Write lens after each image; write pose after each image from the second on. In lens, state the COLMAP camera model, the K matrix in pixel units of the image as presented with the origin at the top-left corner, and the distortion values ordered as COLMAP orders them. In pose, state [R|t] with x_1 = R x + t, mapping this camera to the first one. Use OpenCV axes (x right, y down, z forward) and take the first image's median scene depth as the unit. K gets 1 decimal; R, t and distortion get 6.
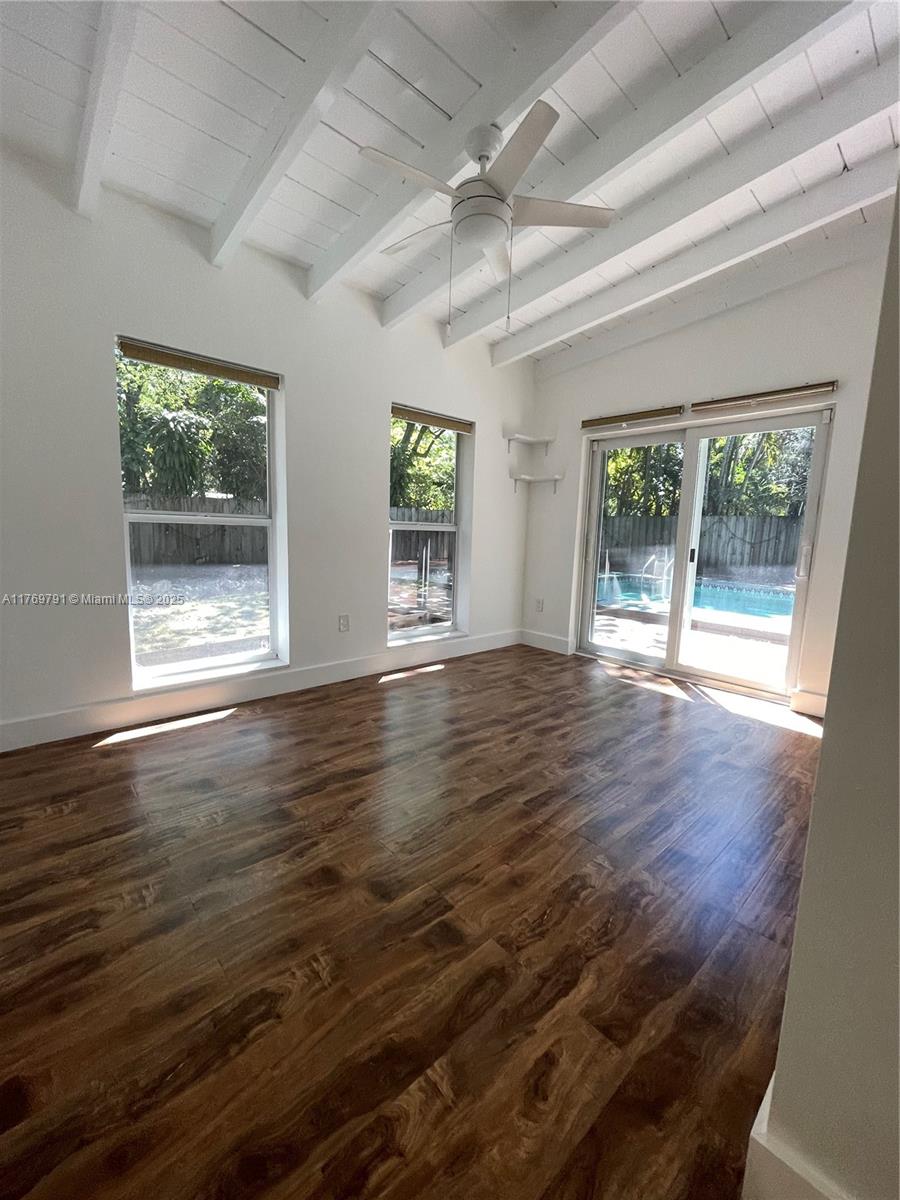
lens RADIAL K [[489.5, 0, 443.2], [0, 489.5, 599.6], [0, 0, 1]] dist [-0.004344, 0.002618]
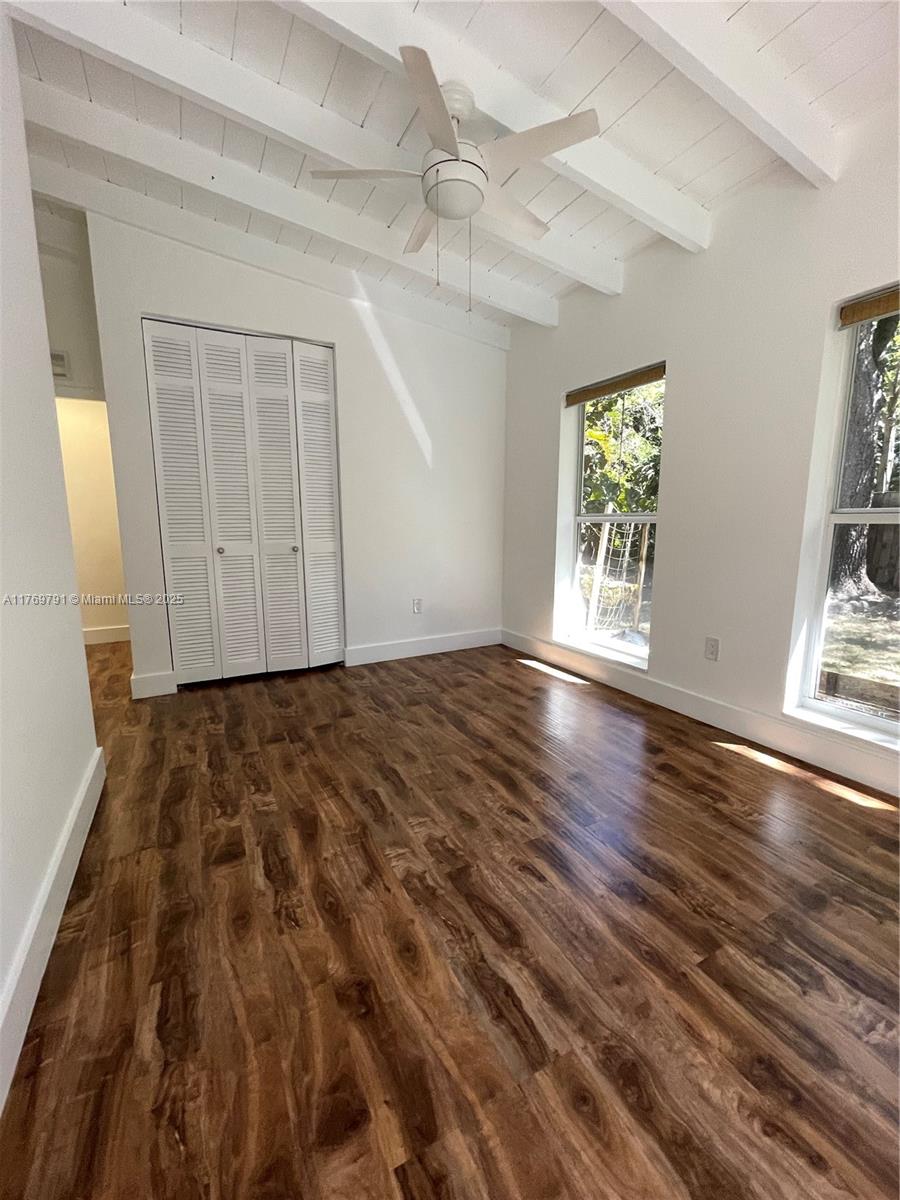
lens RADIAL K [[489.5, 0, 448.4], [0, 489.5, 599.8], [0, 0, 1]] dist [-0.004344, 0.002618]
pose [[-0.242929, 0.127121, -0.961679, 0.905615], [-0.144547, 0.975564, 0.165470, -0.134967], [0.959214, 0.179205, -0.218617, 1.120786]]
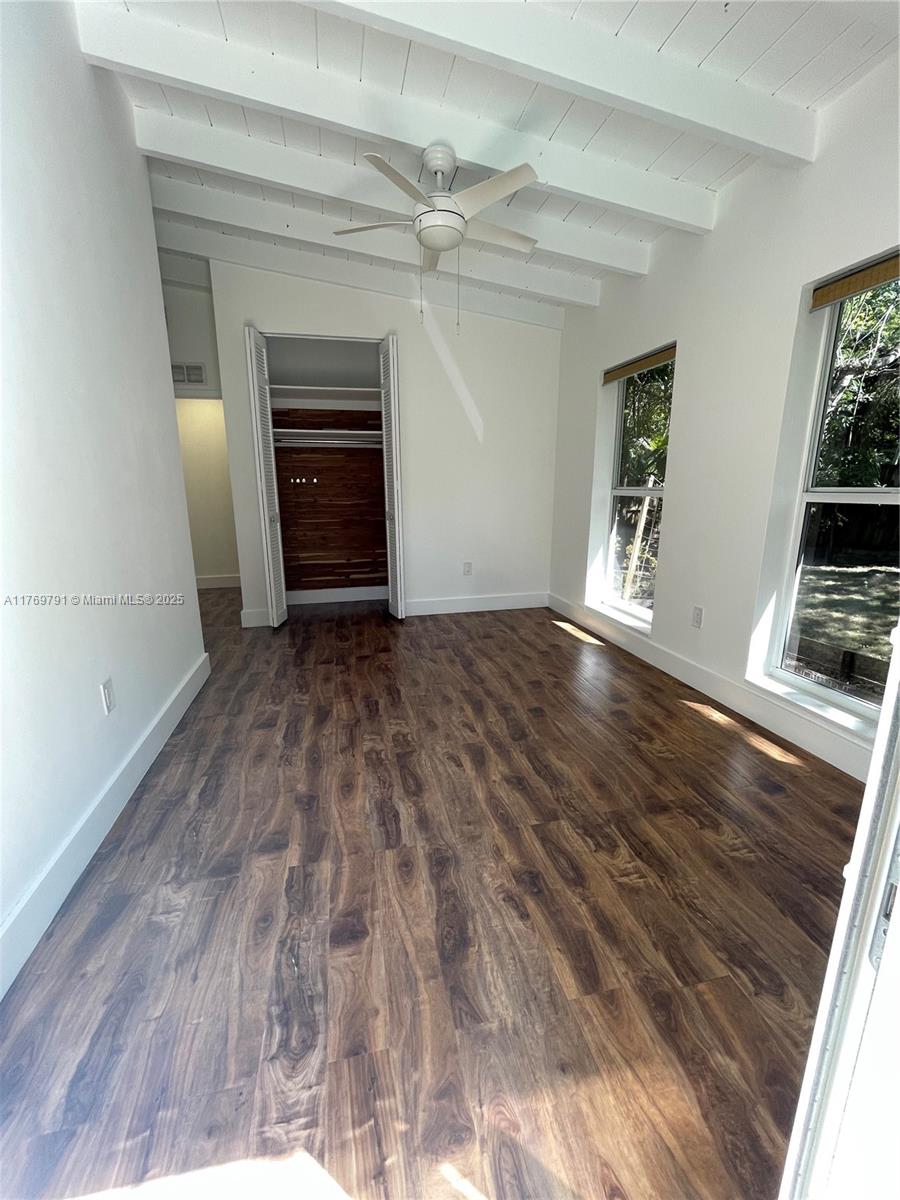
lens RADIAL K [[489.5, 0, 447.4], [0, 489.5, 599.6], [0, 0, 1]] dist [-0.004344, 0.002618]
pose [[-0.487689, 0.172162, -0.855873, 1.019496], [-0.137155, 0.953079, 0.269868, -0.209610], [0.862176, 0.248999, -0.441194, 1.464399]]
